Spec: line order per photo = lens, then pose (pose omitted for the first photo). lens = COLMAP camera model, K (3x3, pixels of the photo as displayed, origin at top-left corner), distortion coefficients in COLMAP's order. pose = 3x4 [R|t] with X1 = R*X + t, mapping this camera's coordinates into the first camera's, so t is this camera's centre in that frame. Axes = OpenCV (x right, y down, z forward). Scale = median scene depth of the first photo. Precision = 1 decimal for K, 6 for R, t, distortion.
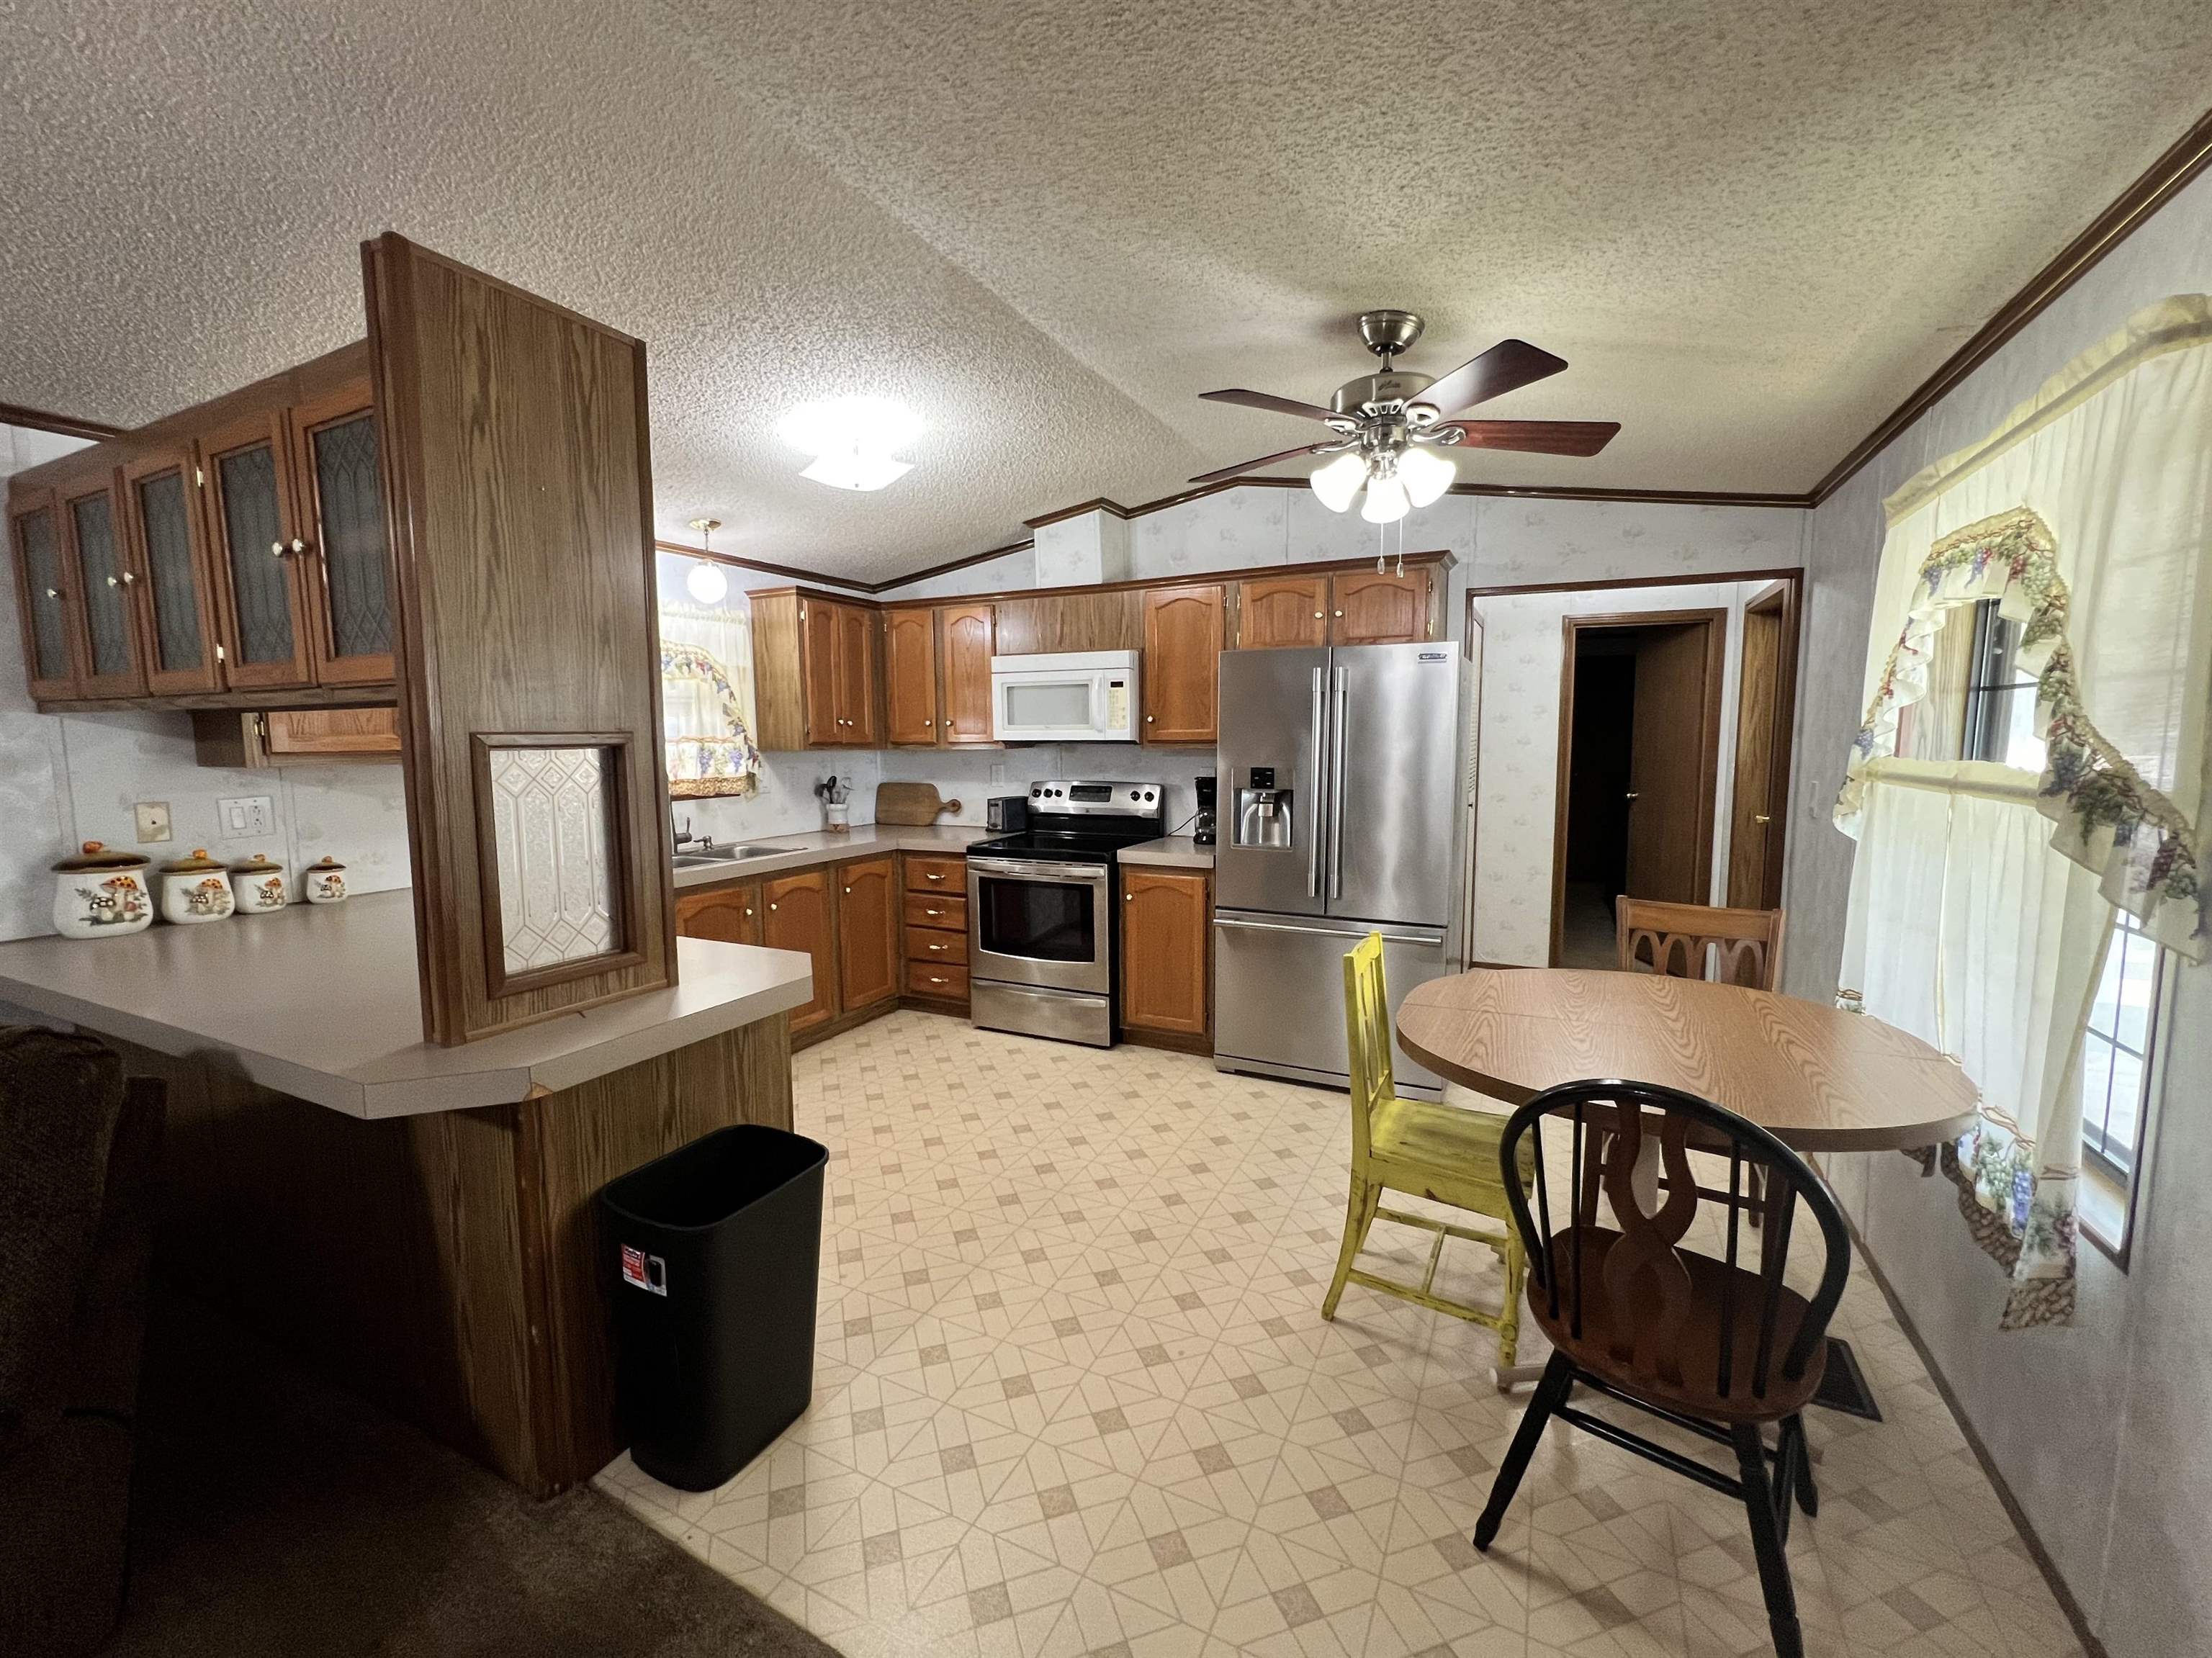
lens RADIAL K [[908.9, 0, 1107.6], [0, 908.9, 825.9], [0, 0, 1]] dist [0.000028, 0.000503]
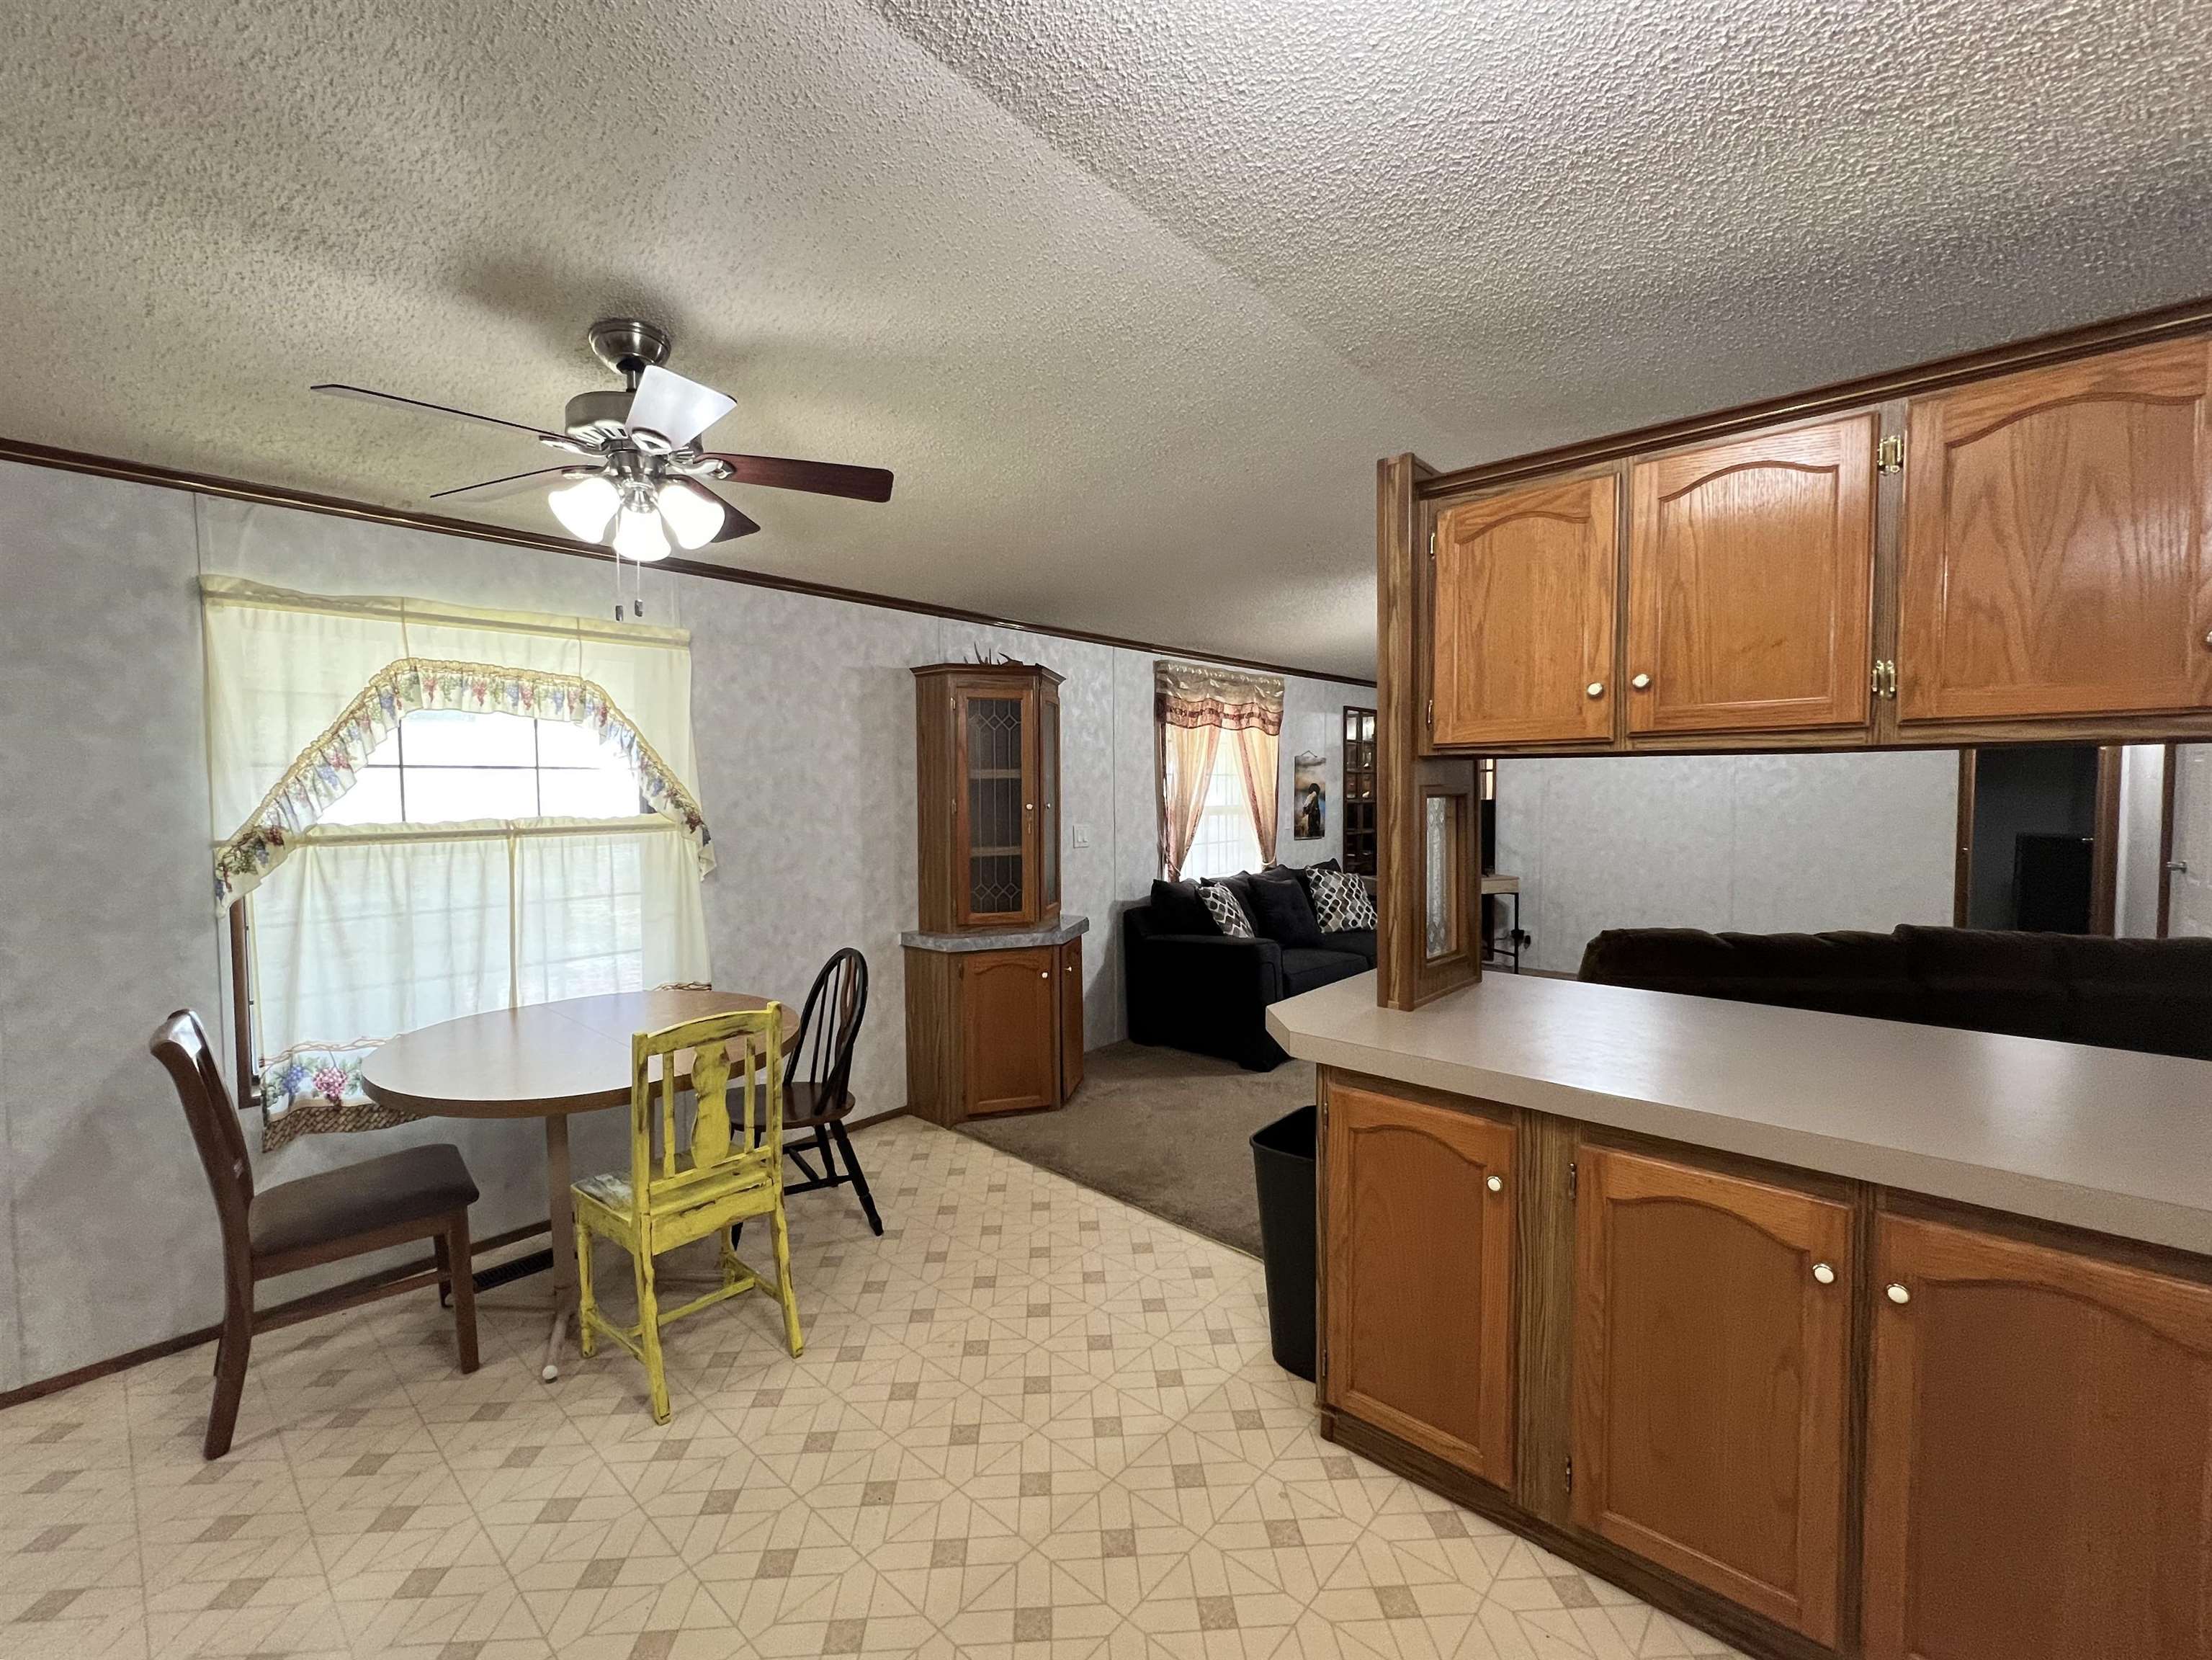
lens RADIAL K [[925.5, 0, 1106.0], [0, 925.5, 830.0], [0, 0, 1]] dist [0.000635, 0.000563]
pose [[-0.964821, 0.002734, 0.262895, -0.199816], [0.041622, 0.988924, 0.142468, -0.099337], [-0.259594, 0.148398, -0.954248, 0.962134]]
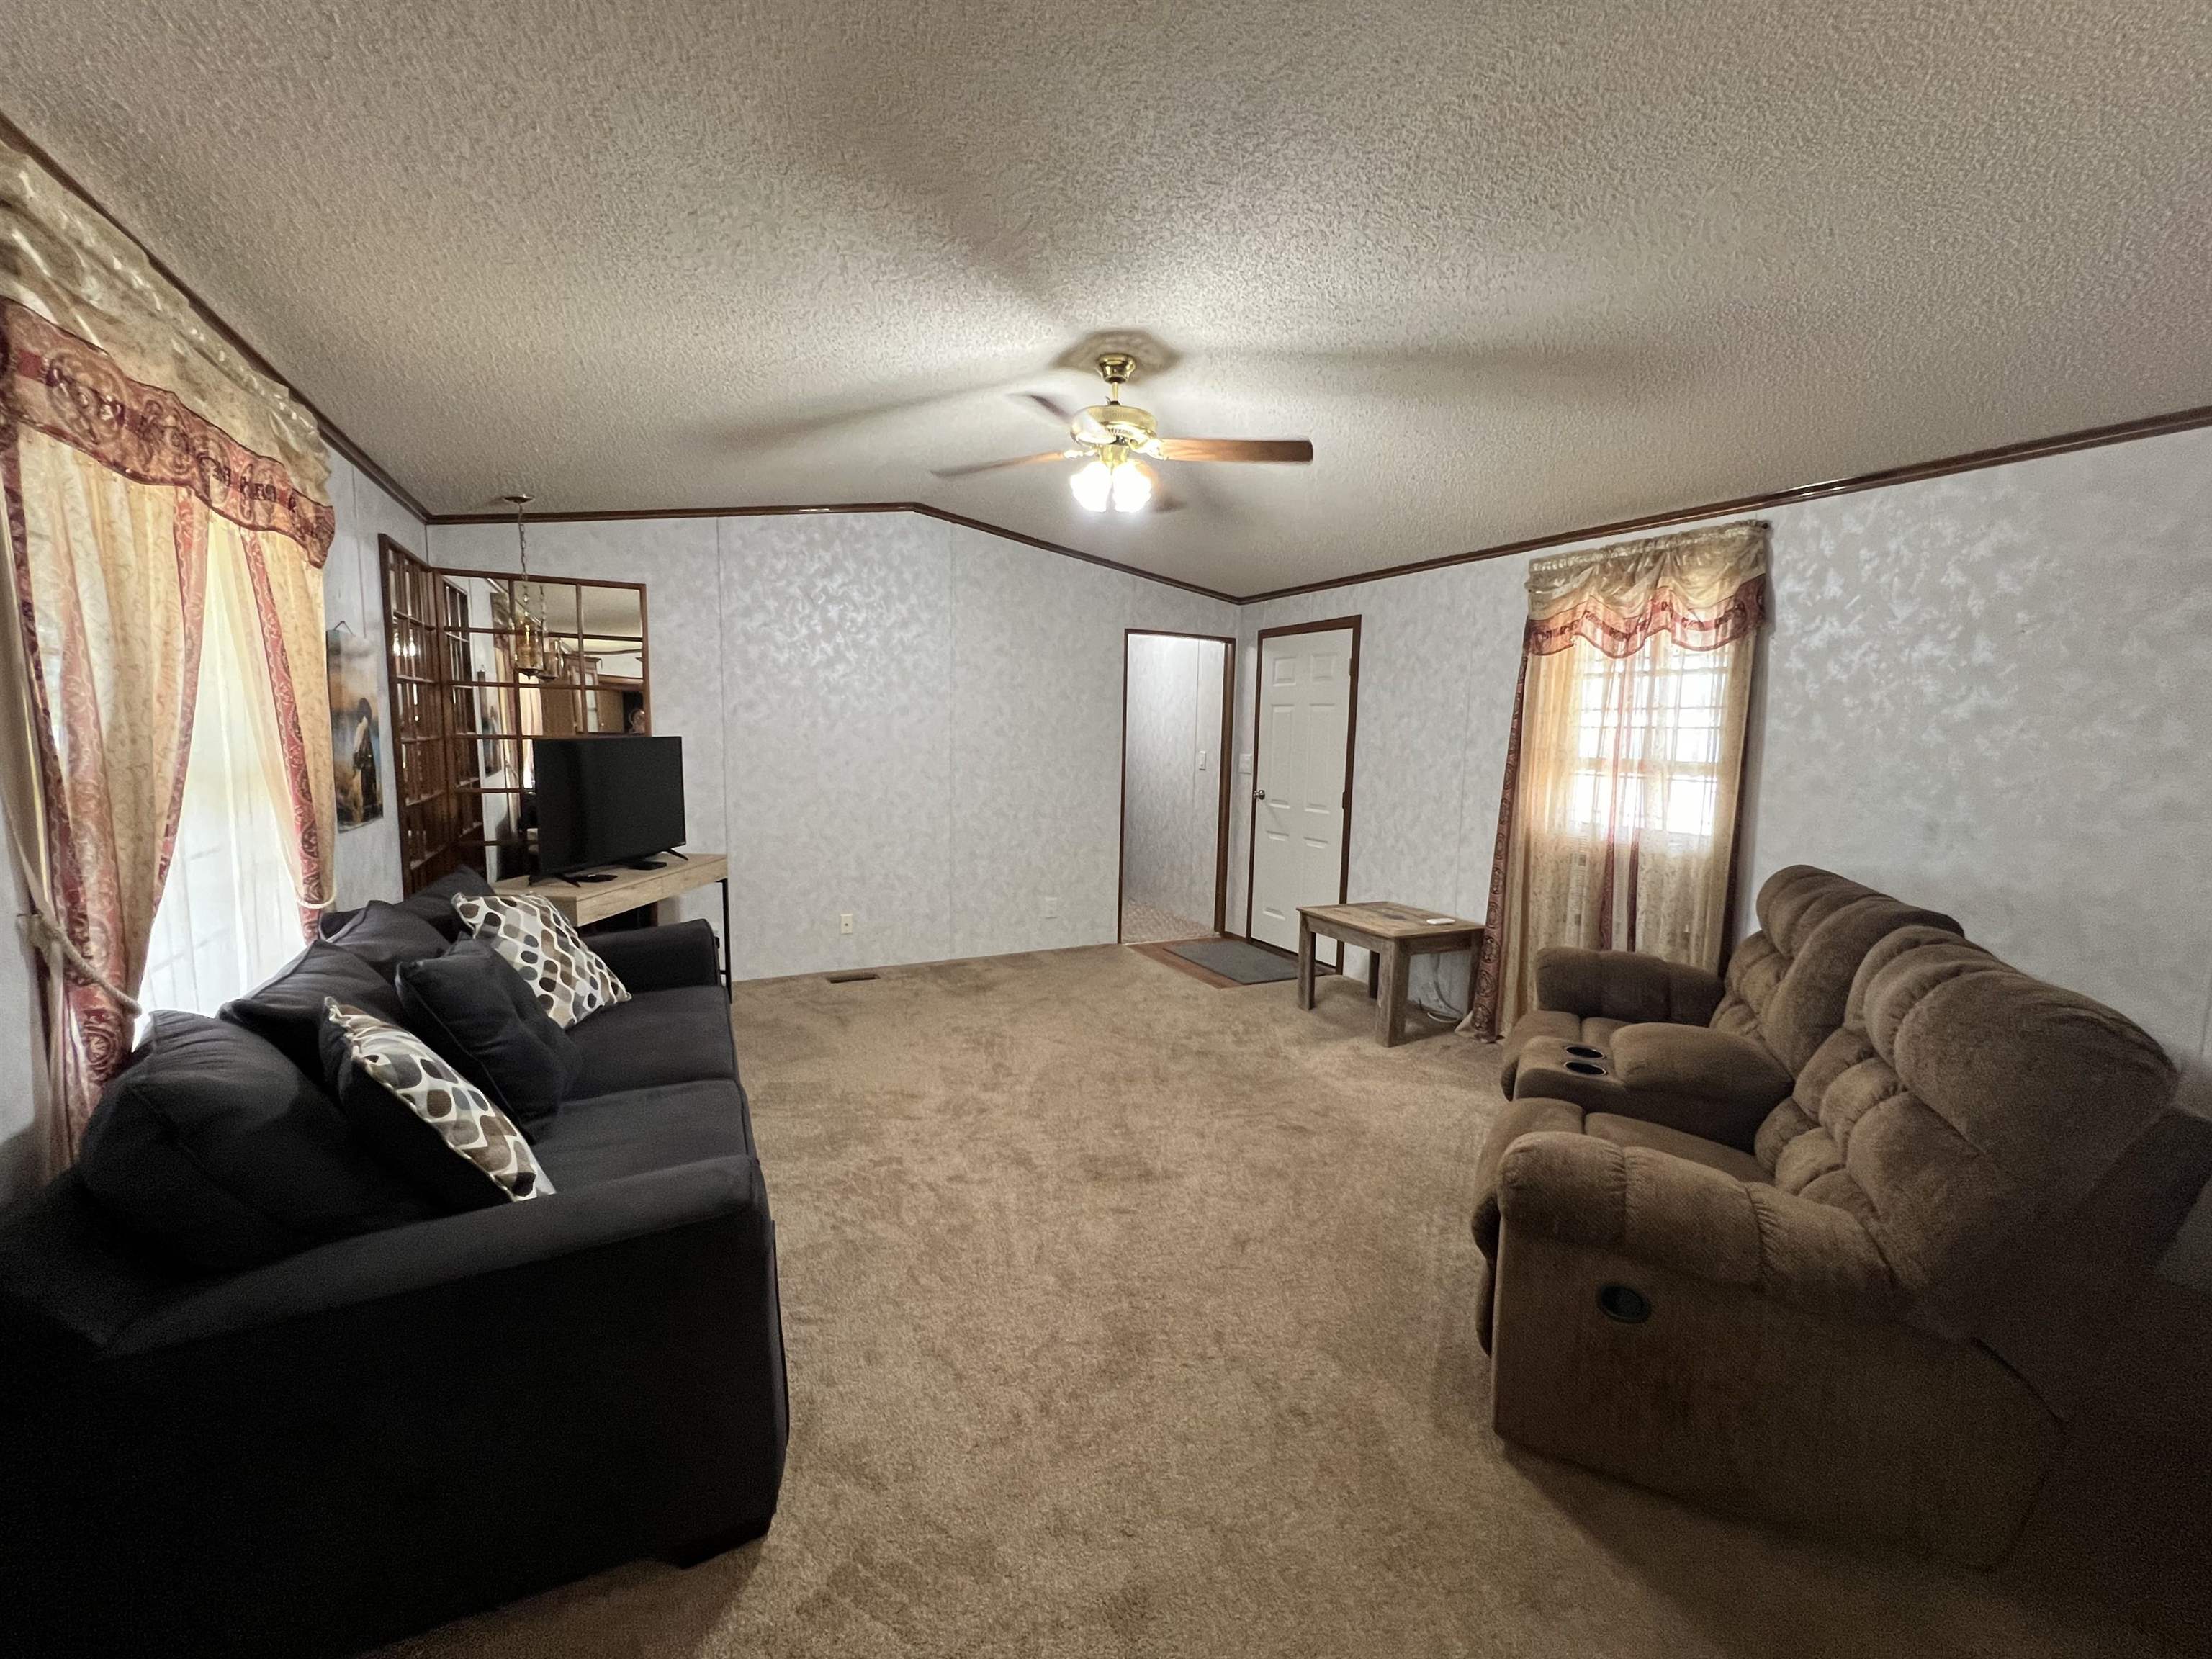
lens RADIAL K [[902.5, 0, 1107.0], [0, 902.5, 827.3], [0, 0, 1]] dist [0.000032, 0.000651]
pose [[-0.594455, 0.084800, -0.799645, 0.091284], [-0.099253, 0.979082, 0.177614, -0.018384], [0.797980, 0.184950, -0.573604, 0.195838]]
